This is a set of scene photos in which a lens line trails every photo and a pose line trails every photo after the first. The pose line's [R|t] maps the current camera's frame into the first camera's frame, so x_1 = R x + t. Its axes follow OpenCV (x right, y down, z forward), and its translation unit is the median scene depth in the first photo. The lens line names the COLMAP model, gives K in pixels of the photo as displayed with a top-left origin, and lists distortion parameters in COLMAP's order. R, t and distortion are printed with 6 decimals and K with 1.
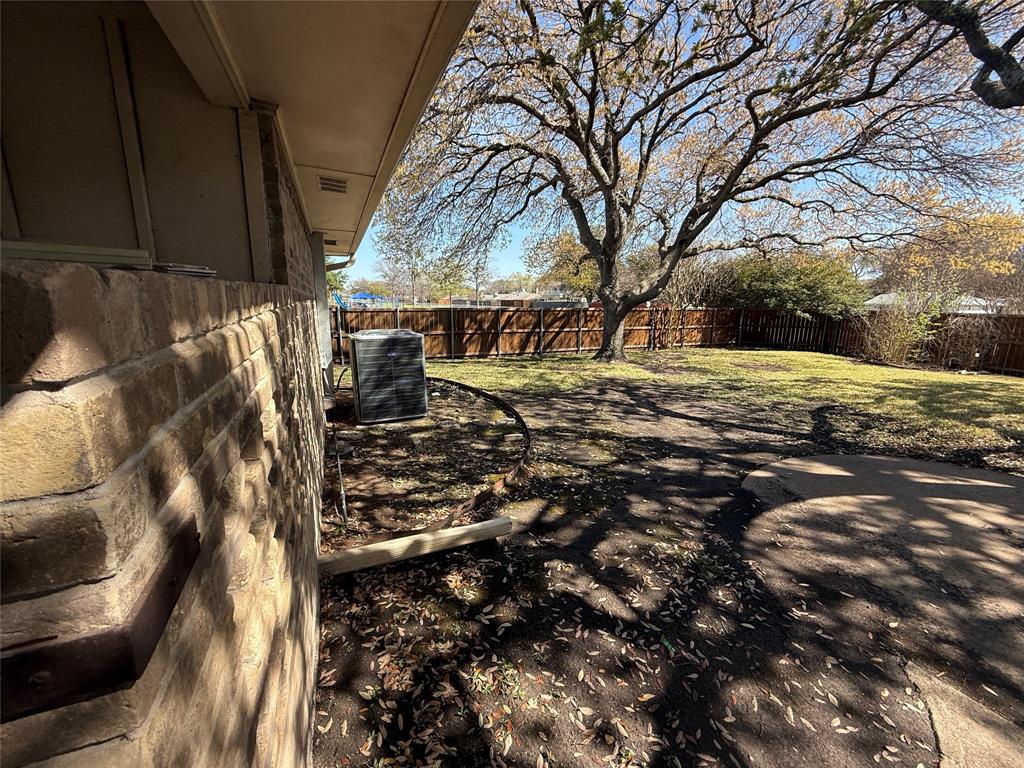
lens RADIAL K [[408.2, 0, 512.0], [0, 408.2, 384.0], [0, 0, 1]] dist [-0.000388, -0.000098]
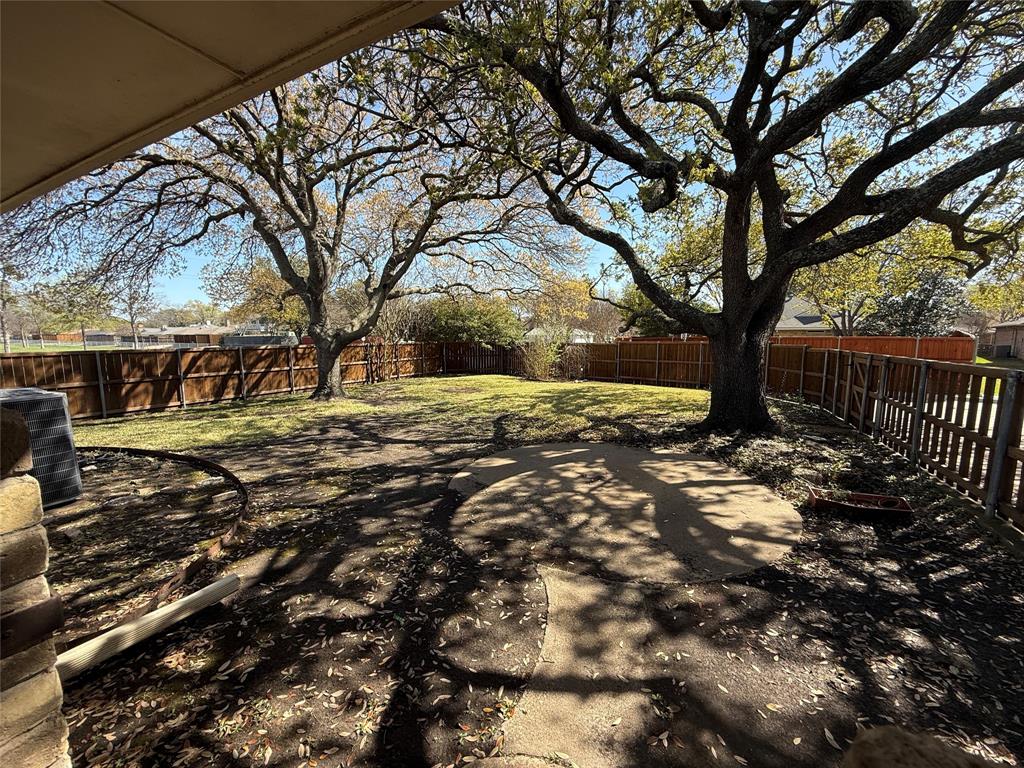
lens RADIAL K [[408.2, 0, 512.0], [0, 408.2, 384.0], [0, 0, 1]] dist [-0.000388, -0.000098]
pose [[0.788211, -0.084864, 0.609526, -0.019057], [0.131915, 0.990723, -0.032648, -0.002240], [-0.601101, 0.106139, 0.792094, -0.099531]]
